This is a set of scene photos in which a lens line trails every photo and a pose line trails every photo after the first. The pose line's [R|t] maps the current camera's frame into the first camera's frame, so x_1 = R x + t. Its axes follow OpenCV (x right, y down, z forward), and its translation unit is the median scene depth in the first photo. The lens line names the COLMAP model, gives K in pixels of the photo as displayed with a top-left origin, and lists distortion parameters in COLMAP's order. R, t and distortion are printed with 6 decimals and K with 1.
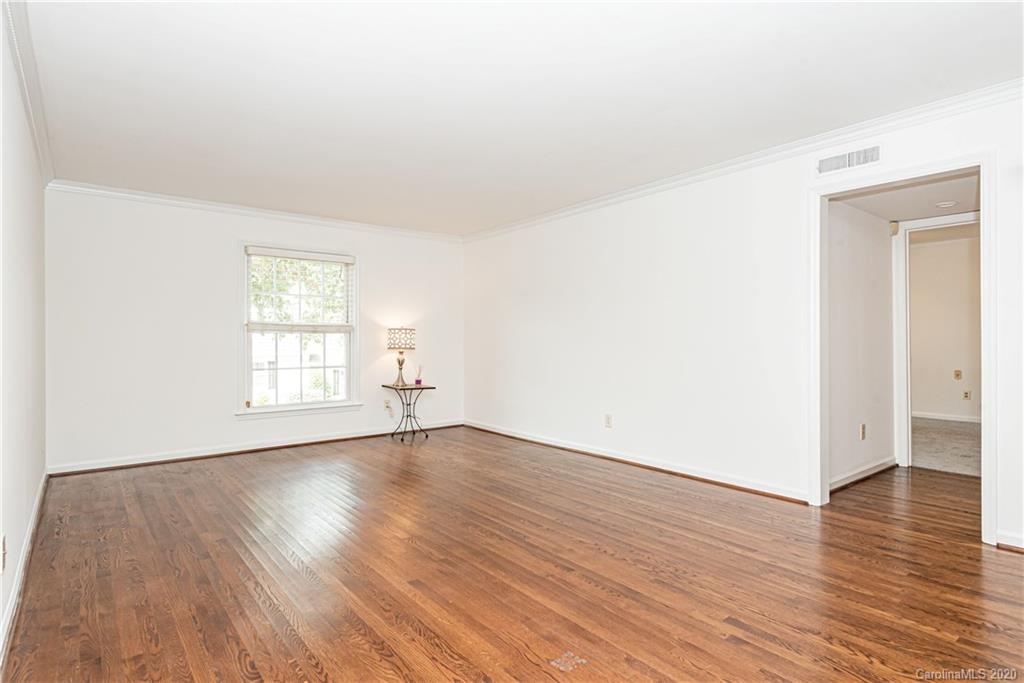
lens RADIAL K [[541.6, 0, 516.6], [0, 541.6, 340.4], [0, 0, 1]] dist [0.025793, -0.004009]
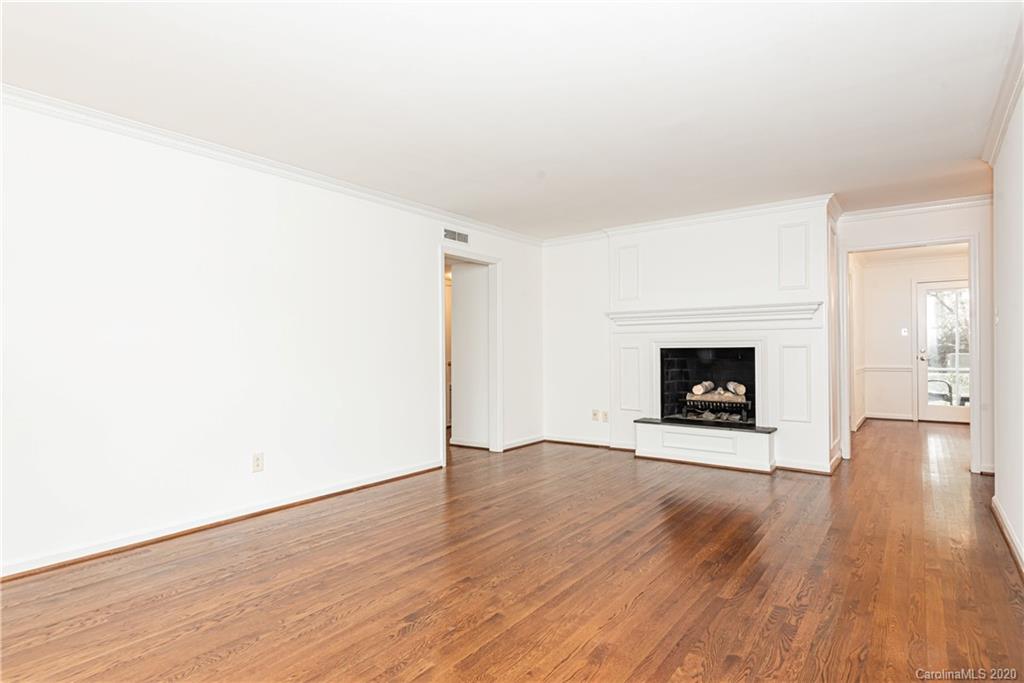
lens RADIAL K [[541.6, 0, 509.3], [0, 541.6, 346.6], [0, 0, 1]] dist [0.025793, -0.004009]
pose [[-0.249463, 0.008202, 0.968350, -0.953319], [0.007968, 0.999948, -0.006417, -0.003602], [-0.968352, 0.006115, -0.249515, 1.279256]]
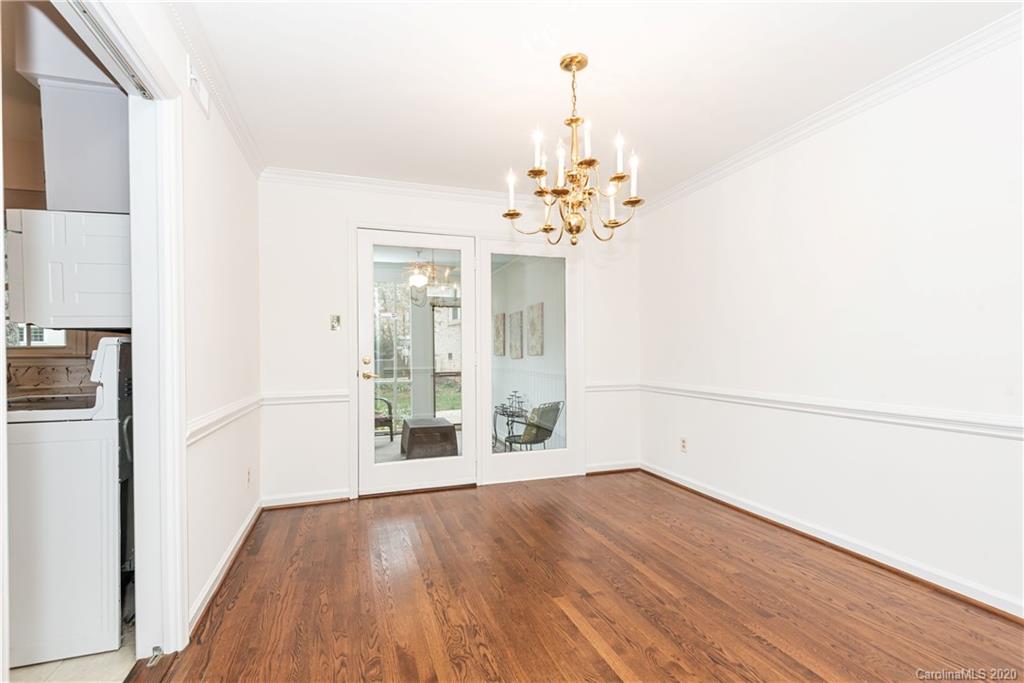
lens RADIAL K [[464.4, 0, 515.4], [0, 464.4, 346.7], [0, 0, 1]] dist [-0.002156, -0.000455]
pose [[-0.944678, 0.014494, 0.327679, -0.541347], [0.011212, 0.999866, -0.011901, -0.001455], [-0.327808, -0.007568, -0.944714, 0.778991]]
